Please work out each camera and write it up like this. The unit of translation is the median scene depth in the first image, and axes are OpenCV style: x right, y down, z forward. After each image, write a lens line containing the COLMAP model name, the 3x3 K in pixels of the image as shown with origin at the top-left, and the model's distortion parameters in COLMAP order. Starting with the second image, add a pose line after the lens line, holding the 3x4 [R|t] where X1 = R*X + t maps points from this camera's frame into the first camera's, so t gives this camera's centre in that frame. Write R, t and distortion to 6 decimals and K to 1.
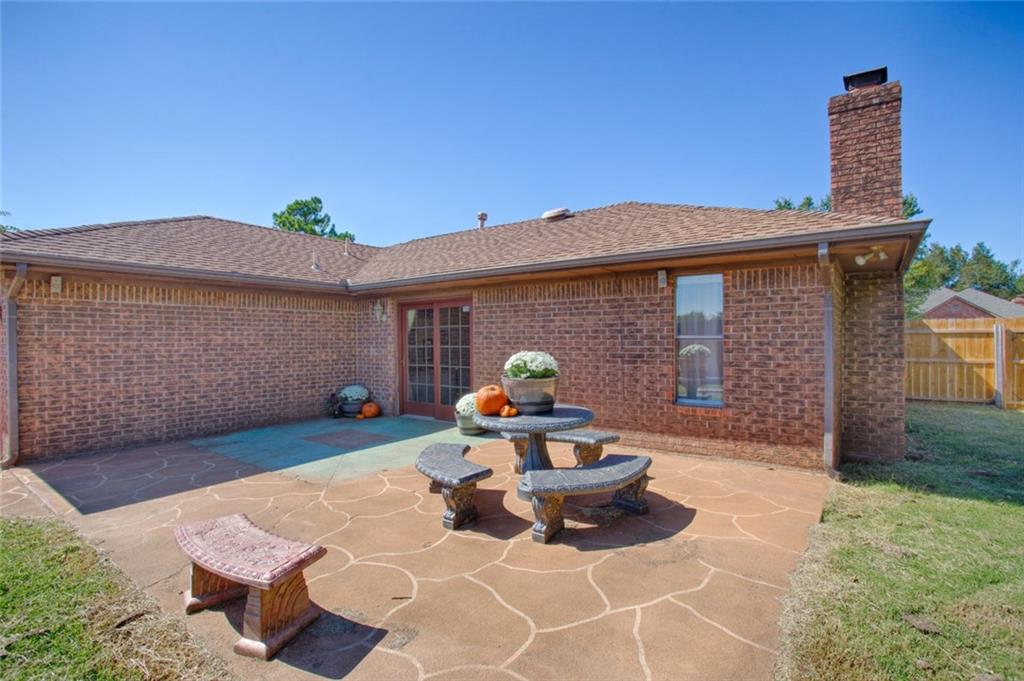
lens RADIAL K [[500.0, 0, 512.0], [0, 500.0, 340.5], [0, 0, 1]] dist [-0.073079, 0.031438]
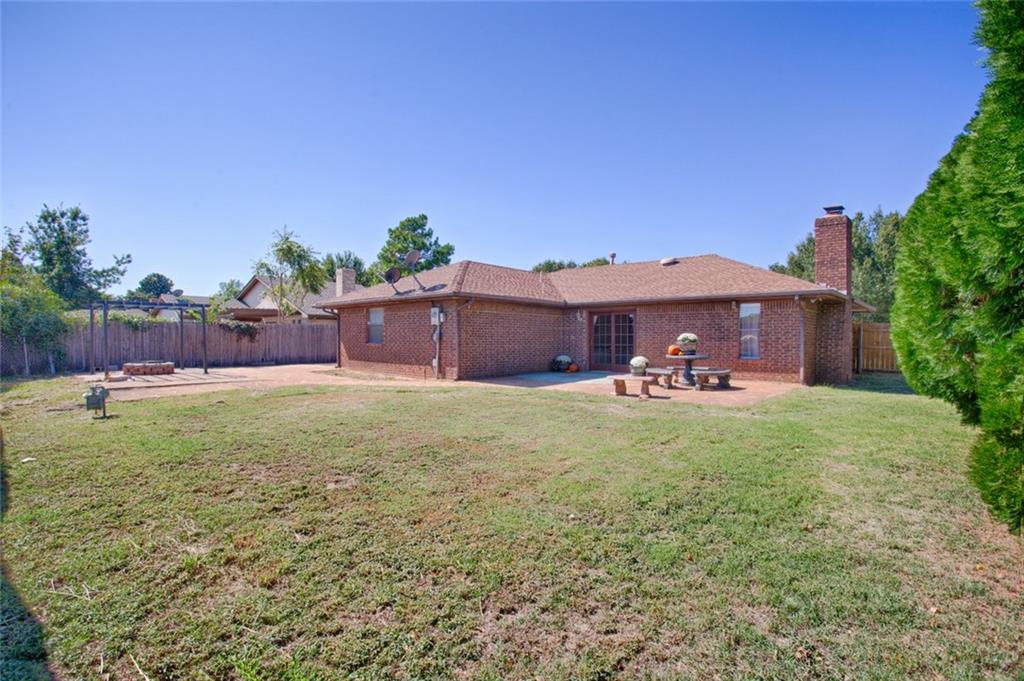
lens RADIAL K [[500.0, 0, 512.0], [0, 500.0, 340.5], [0, 0, 1]] dist [-0.073079, 0.031438]
pose [[0.994569, 0.012564, -0.103321, -0.366371], [-0.012346, 0.999920, 0.002750, 0.037131], [0.103347, -0.001459, 0.994644, -1.049956]]
